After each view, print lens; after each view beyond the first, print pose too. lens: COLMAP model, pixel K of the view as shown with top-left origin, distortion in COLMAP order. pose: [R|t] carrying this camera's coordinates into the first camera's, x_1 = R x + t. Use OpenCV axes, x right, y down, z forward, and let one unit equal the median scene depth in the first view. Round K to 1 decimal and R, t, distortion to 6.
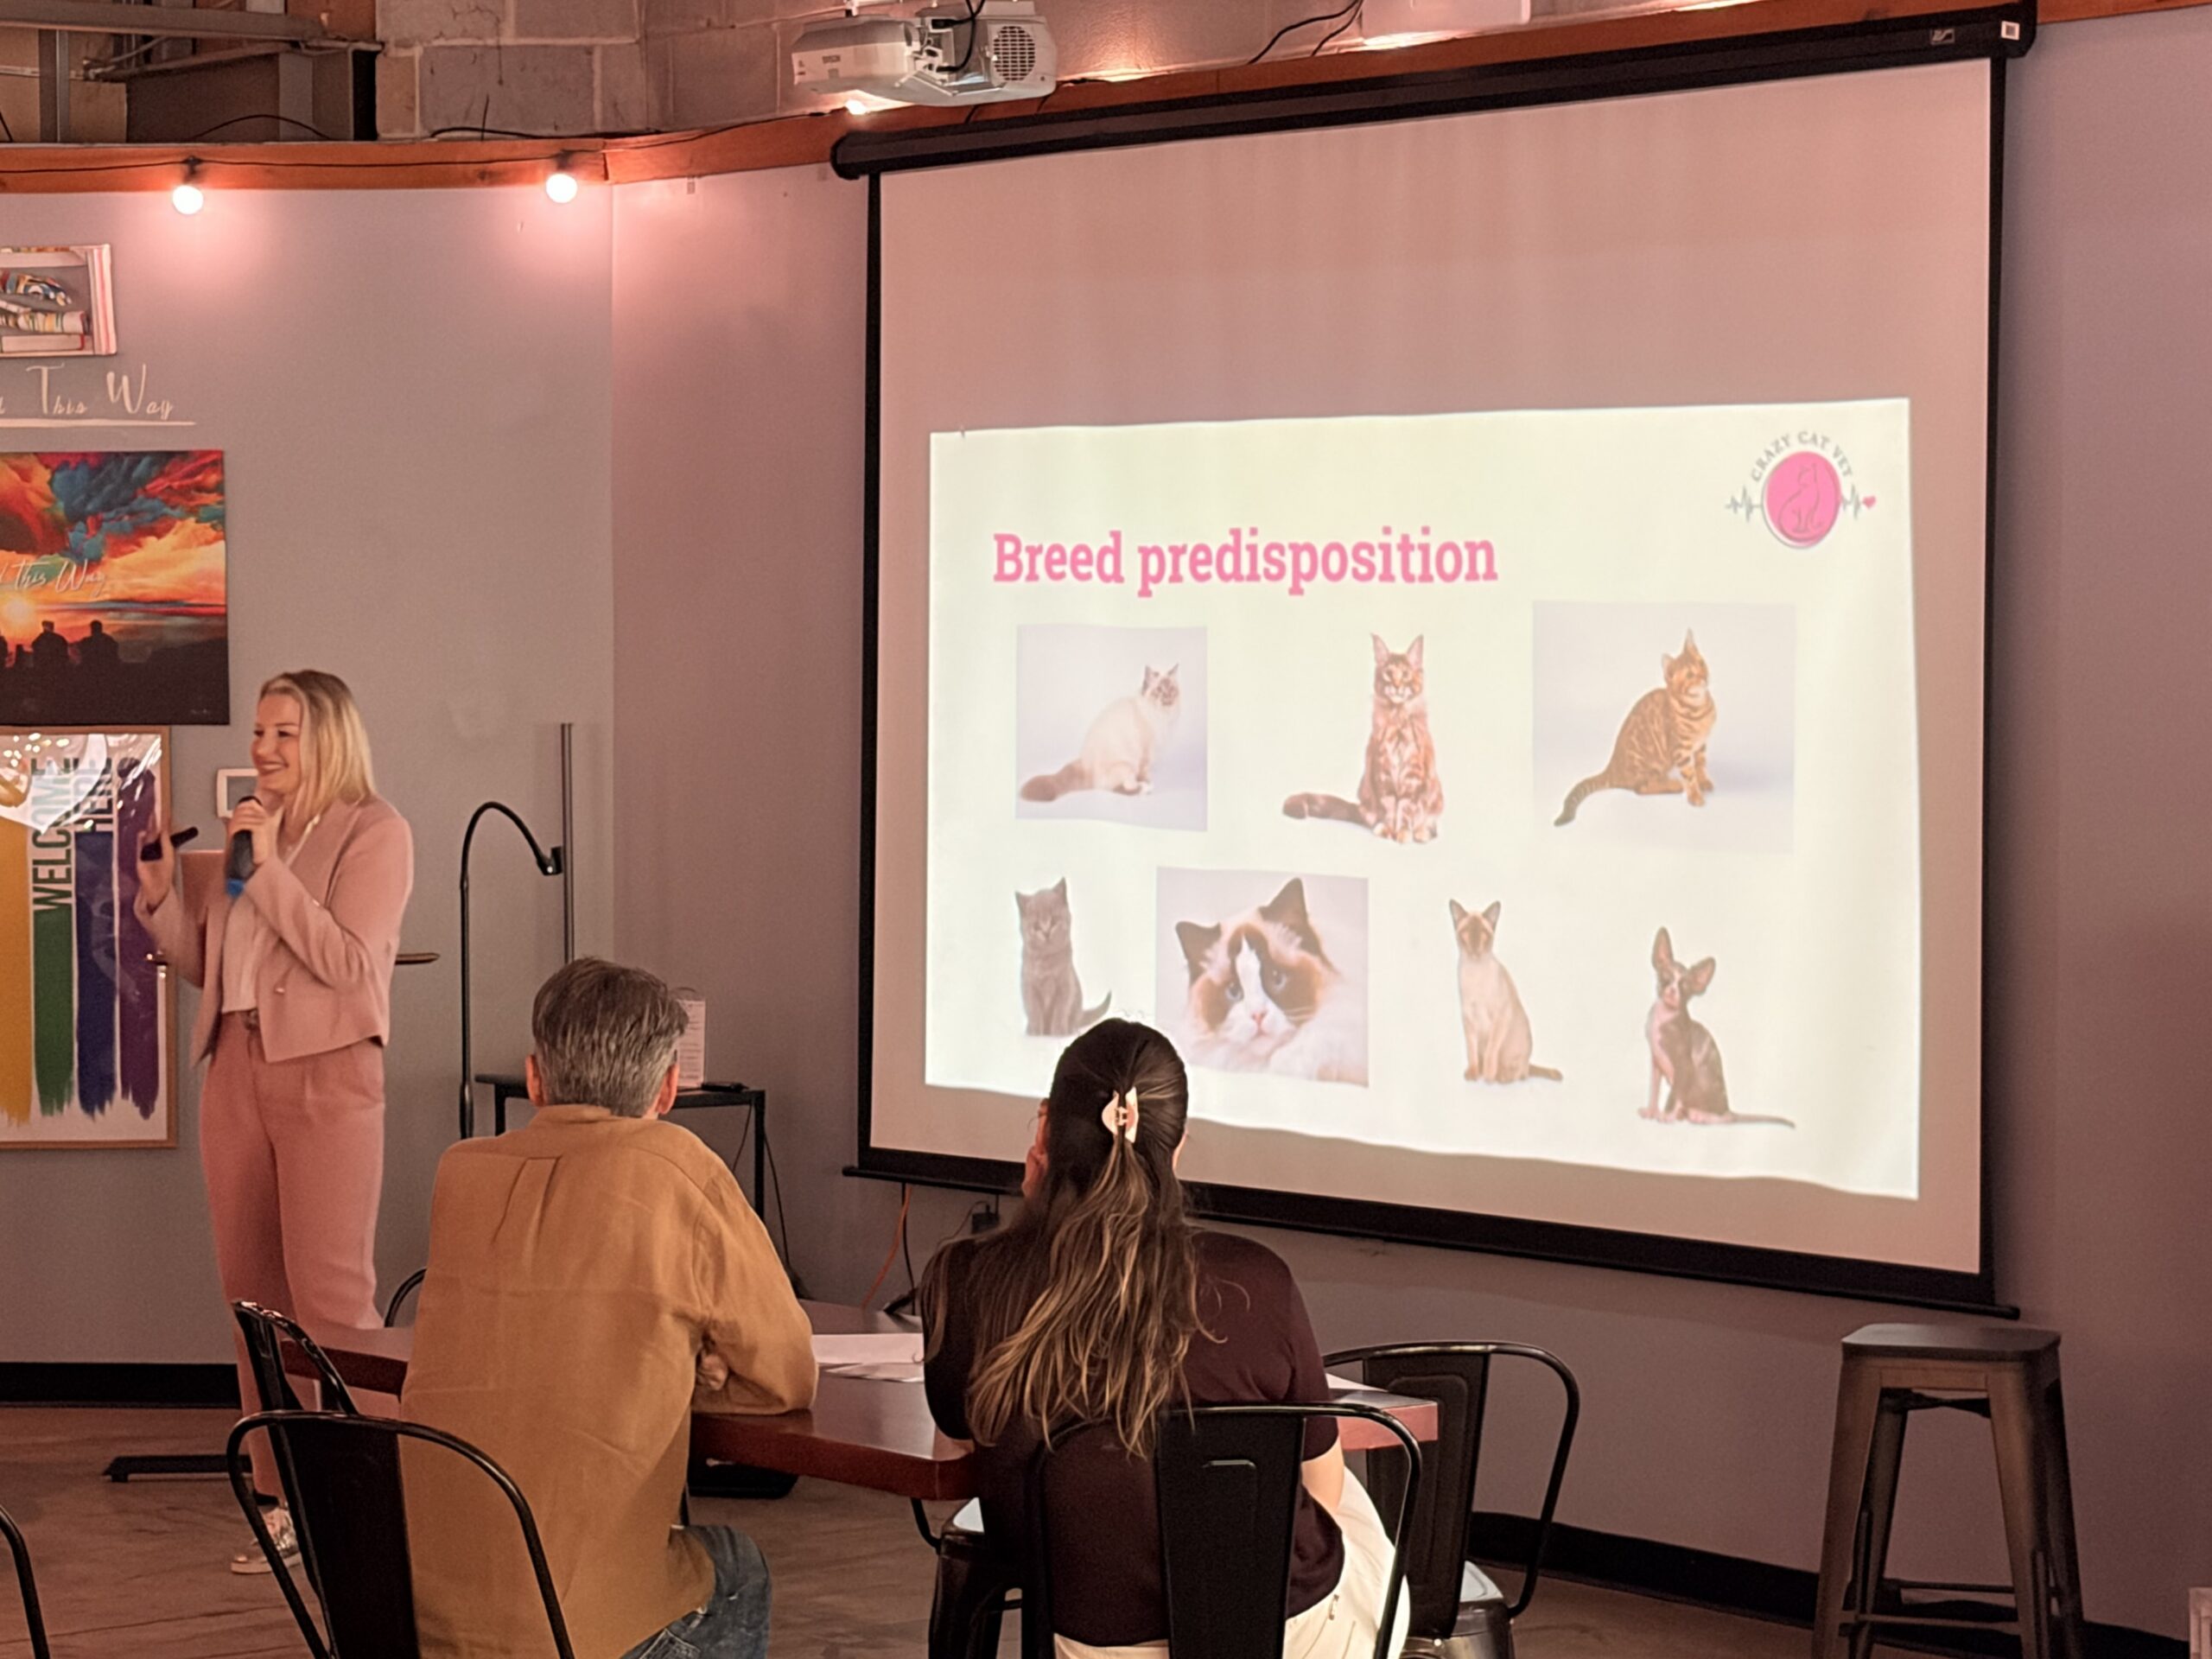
lens RADIAL K [[5904.6, 0, 1234.1], [0, 5904.6, 956.3], [0, 0, 1]] dist [-0.046877, 0.000000]
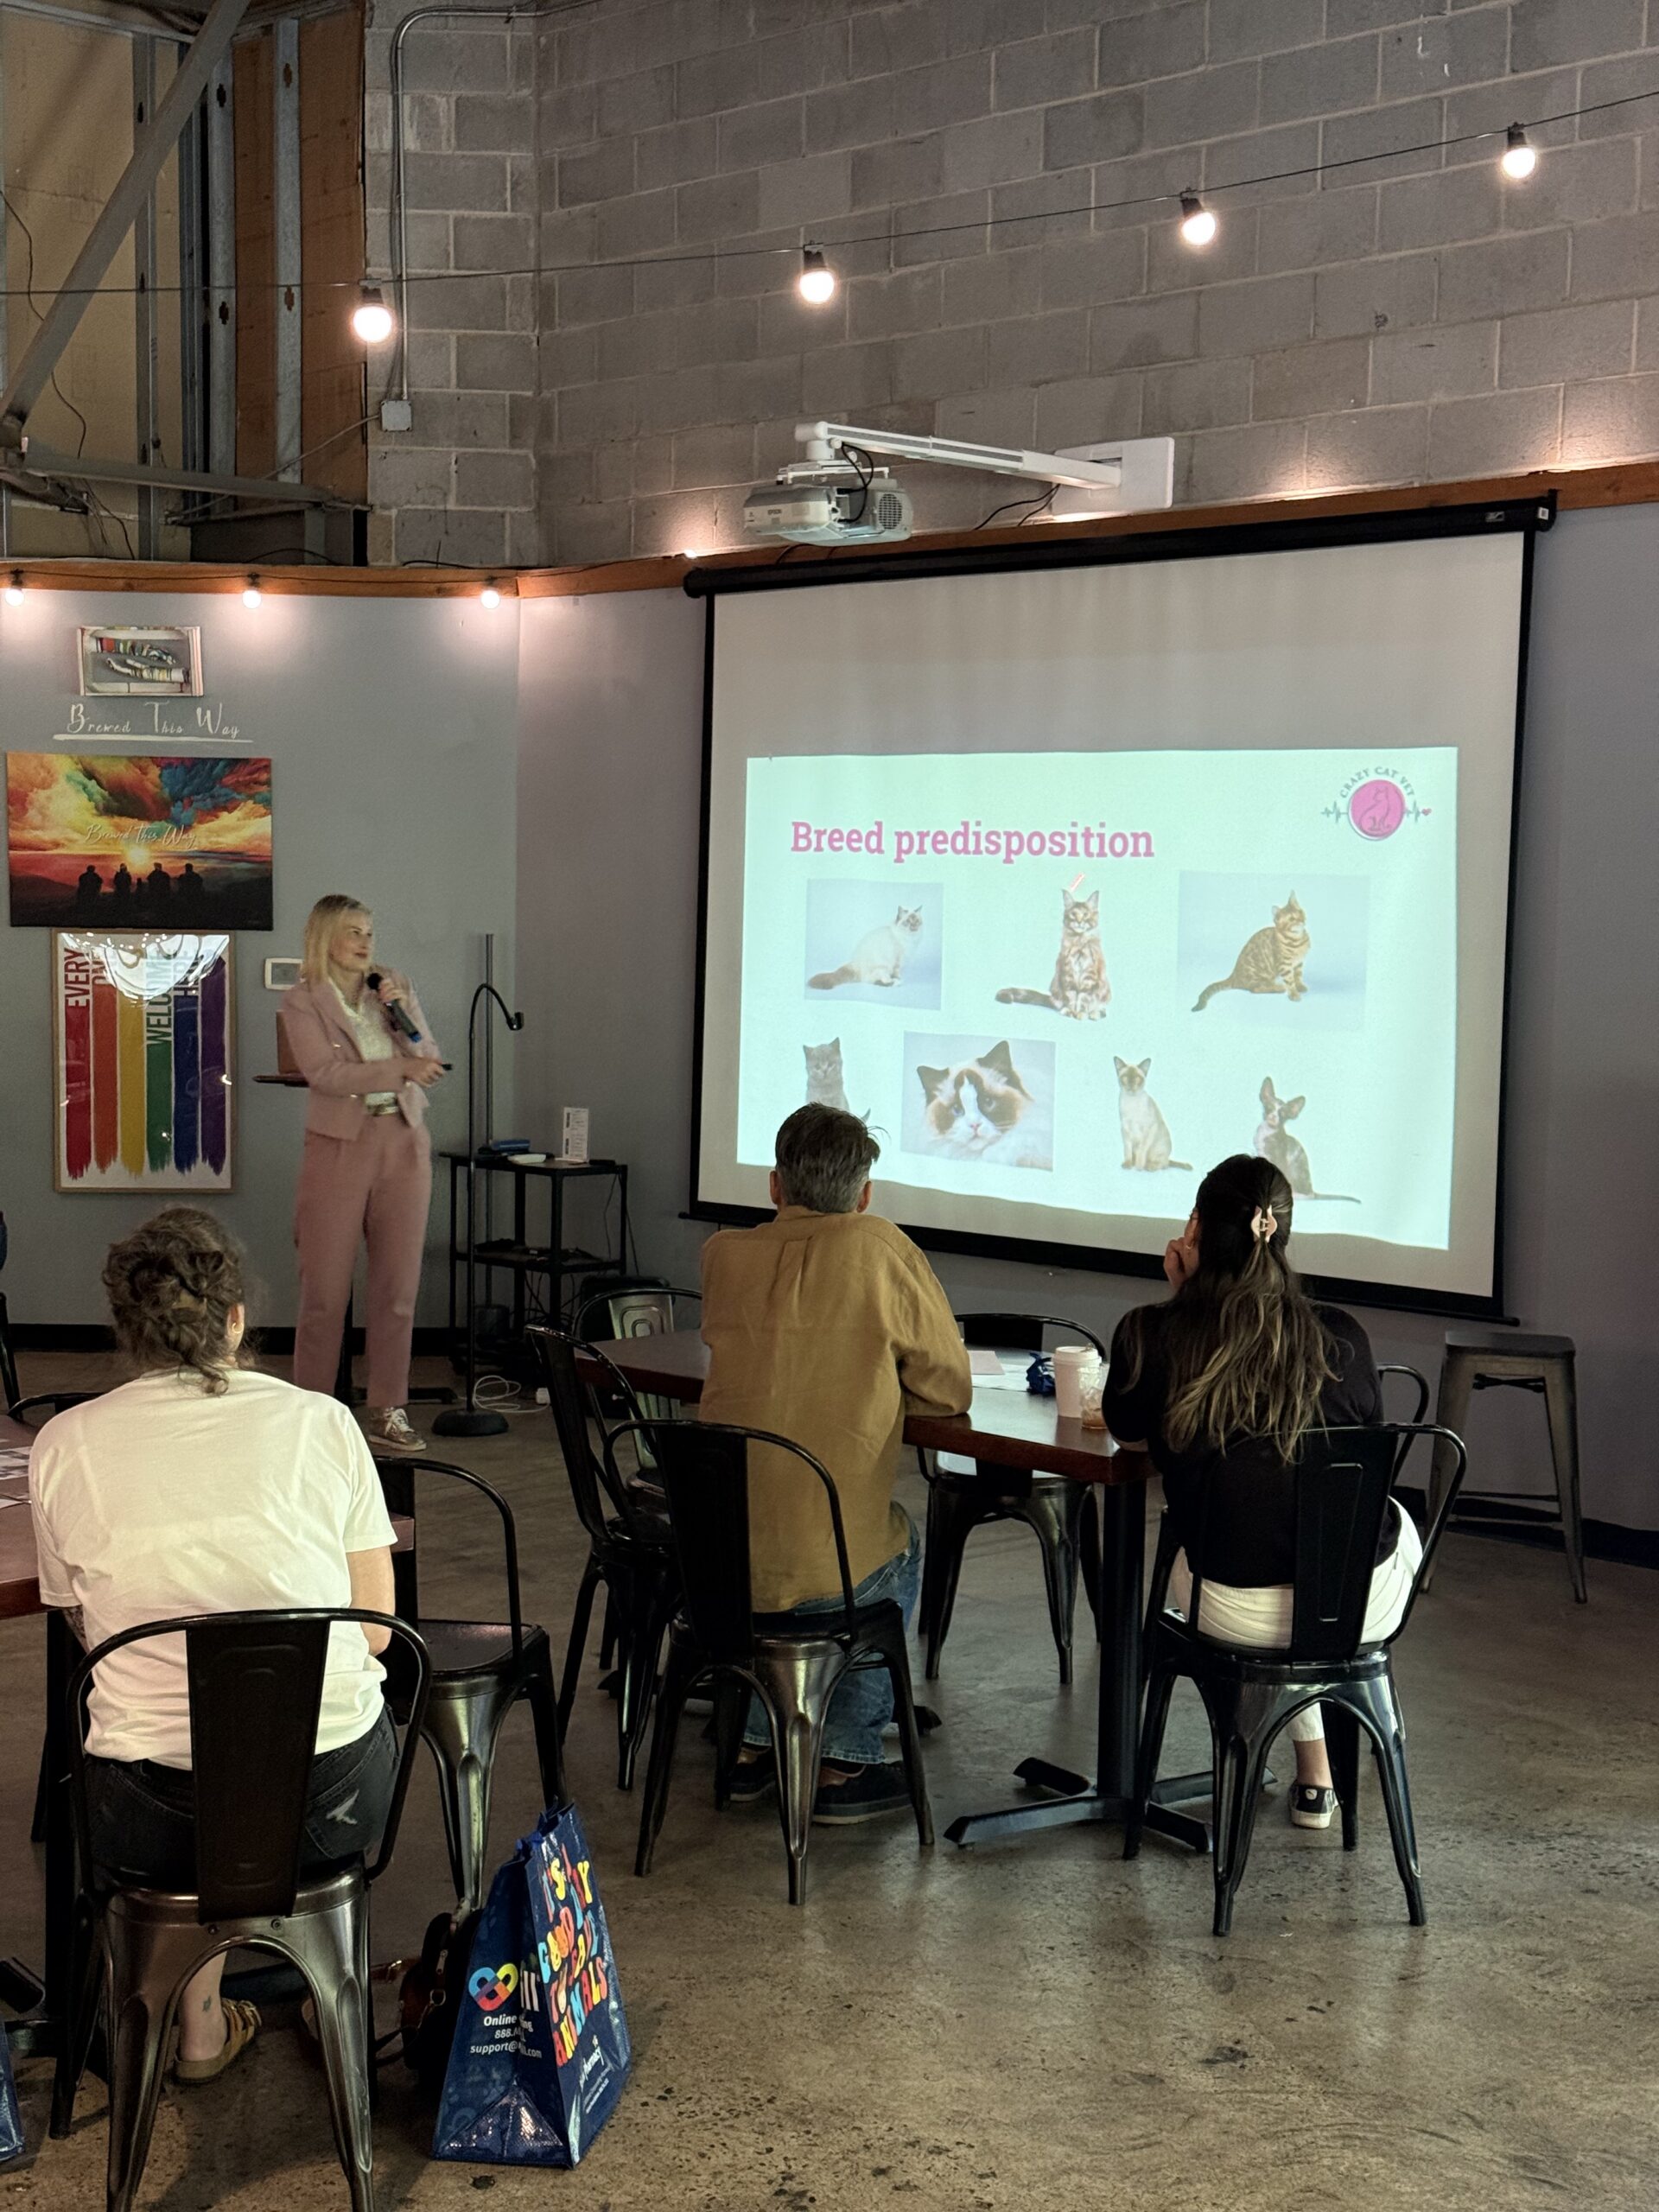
lens RADIAL K [[3141.6, 0, 843.1], [0, 3141.6, 1196.4], [0, 0, 1]] dist [0.009382, 0.000000]
pose [[0.994518, 0.010245, 0.104059, -0.104769], [-0.014717, 0.998997, 0.042299, -0.005426], [-0.103521, -0.043599, 0.993671, 0.129896]]
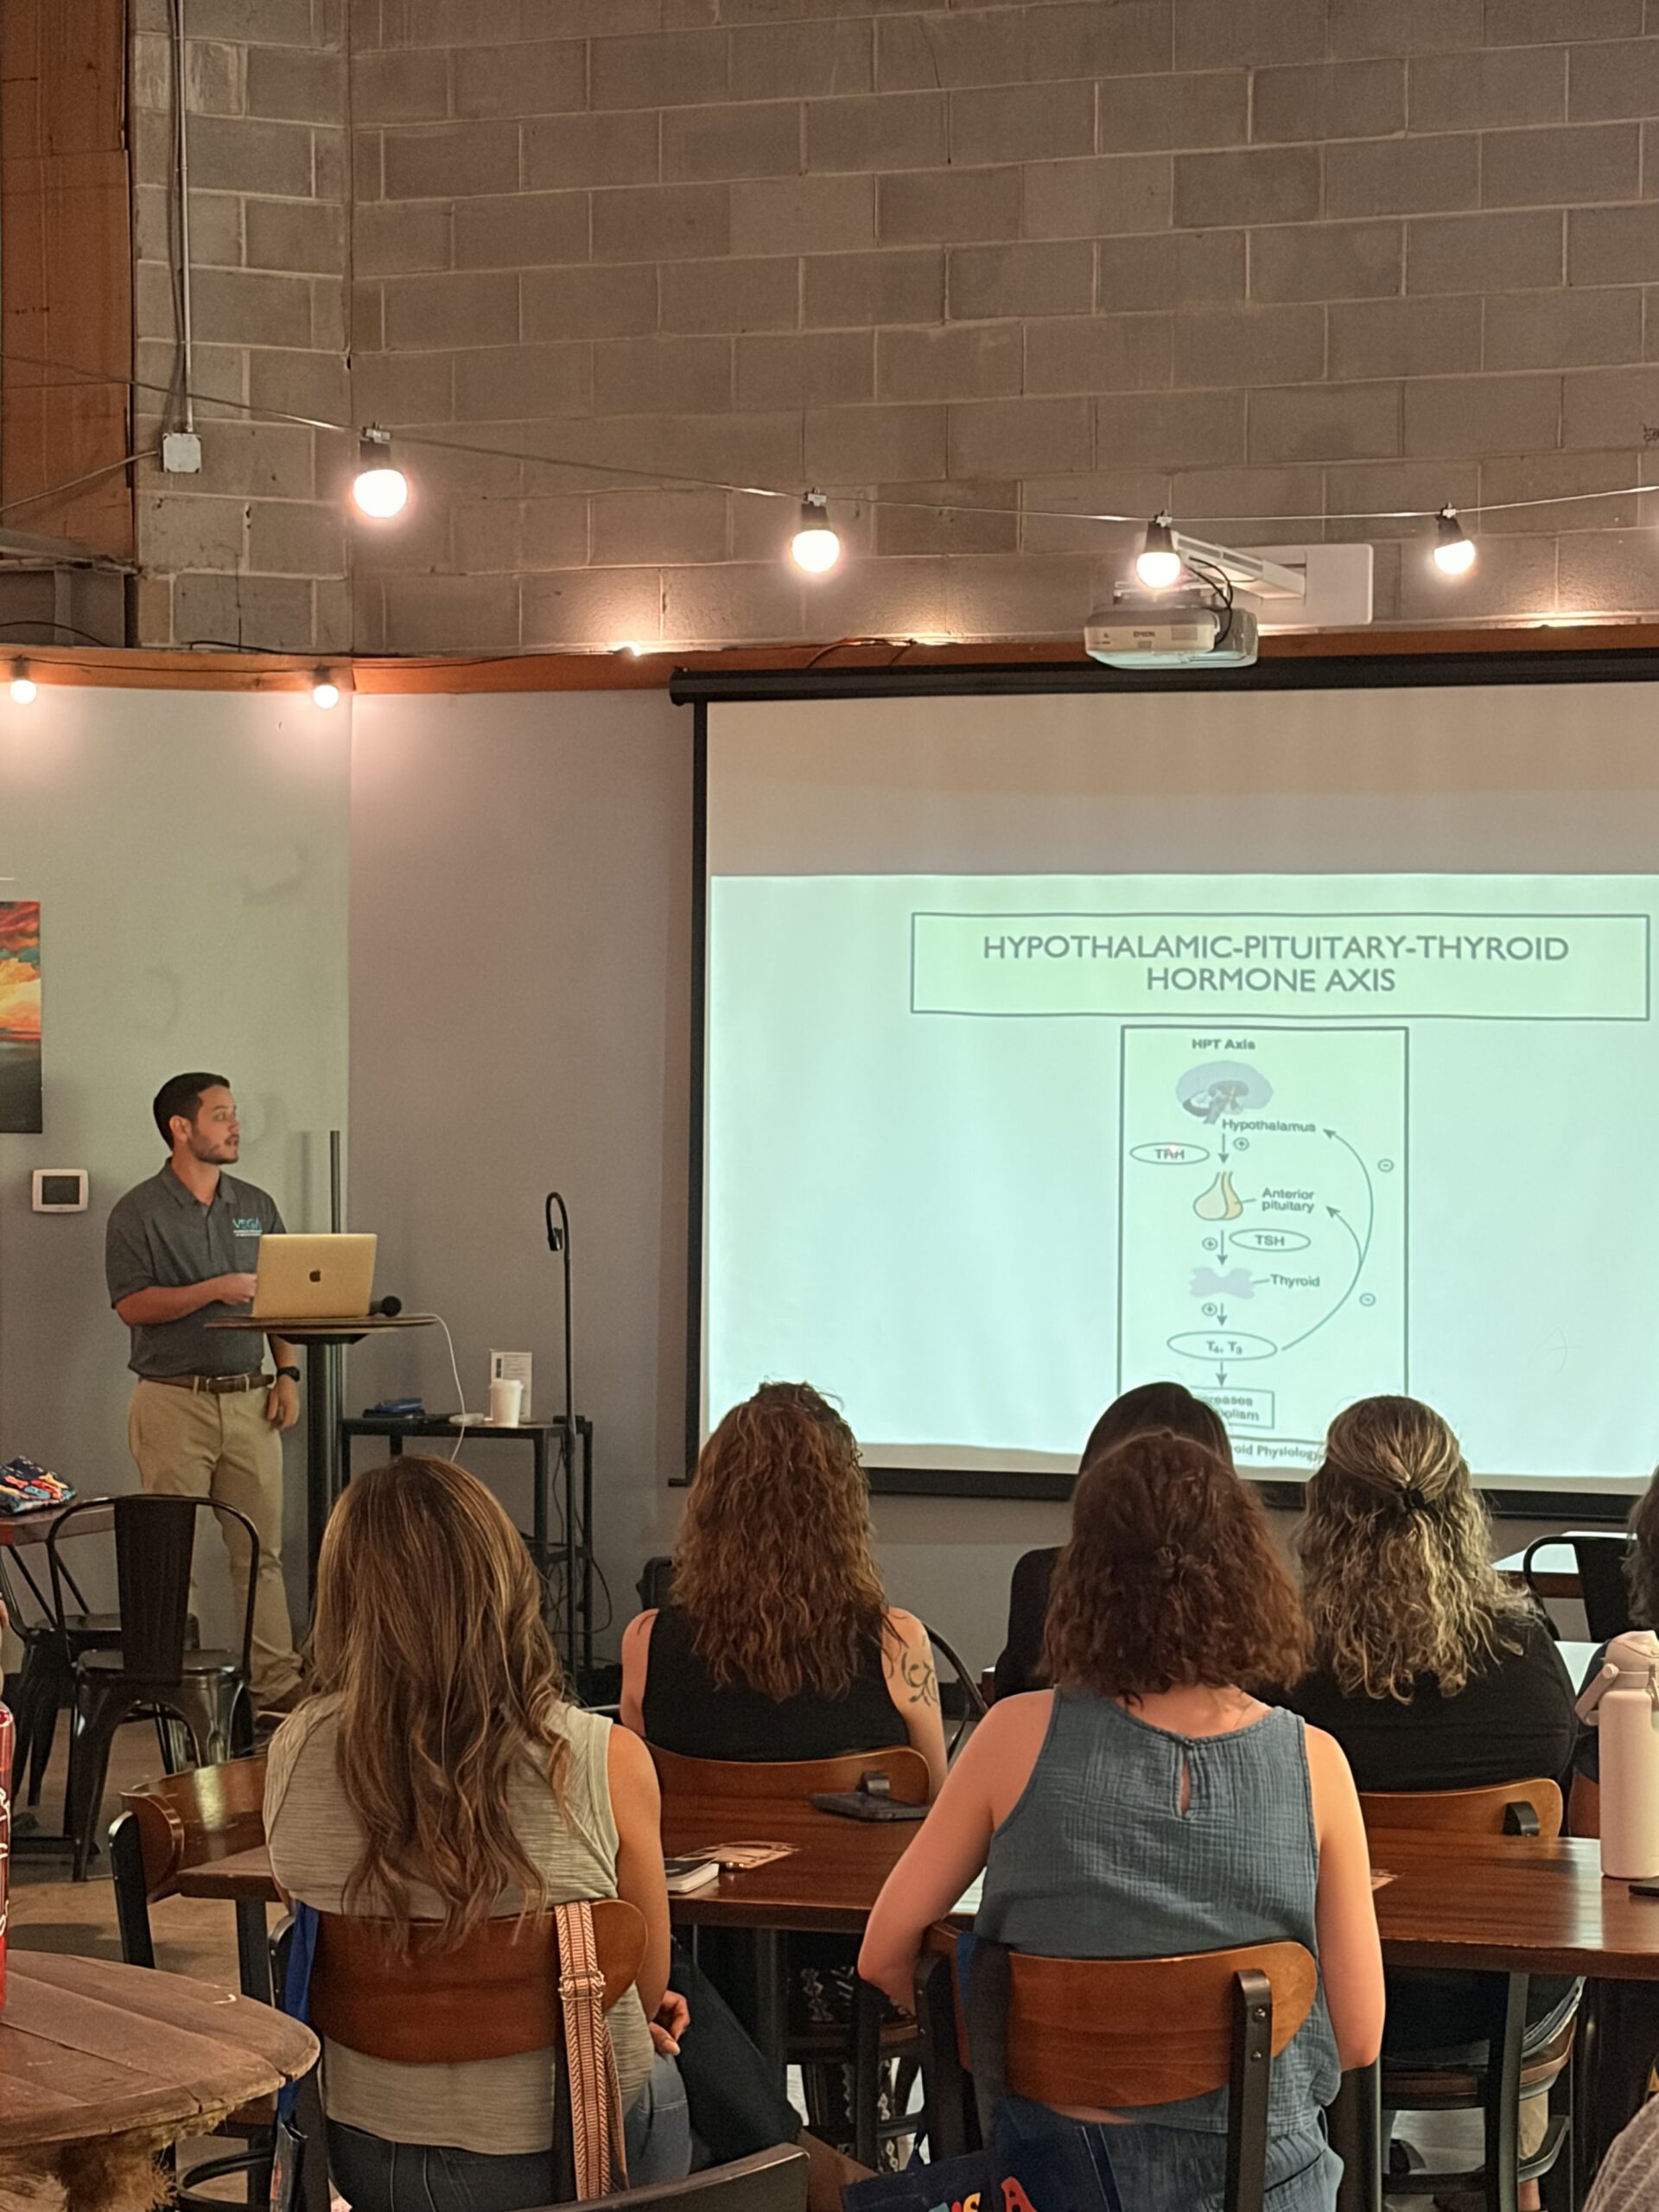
lens RADIAL K [[5106.9, 0, 829.7], [0, 5106.9, 1113.8], [0, 0, 1]] dist [0.016321, 0.000000]
pose [[0.853276, -0.000005, 0.521459, -0.574775], [0.023178, 0.999012, -0.037916, -0.000310], [-0.520944, 0.044439, 0.852433, 0.039383]]
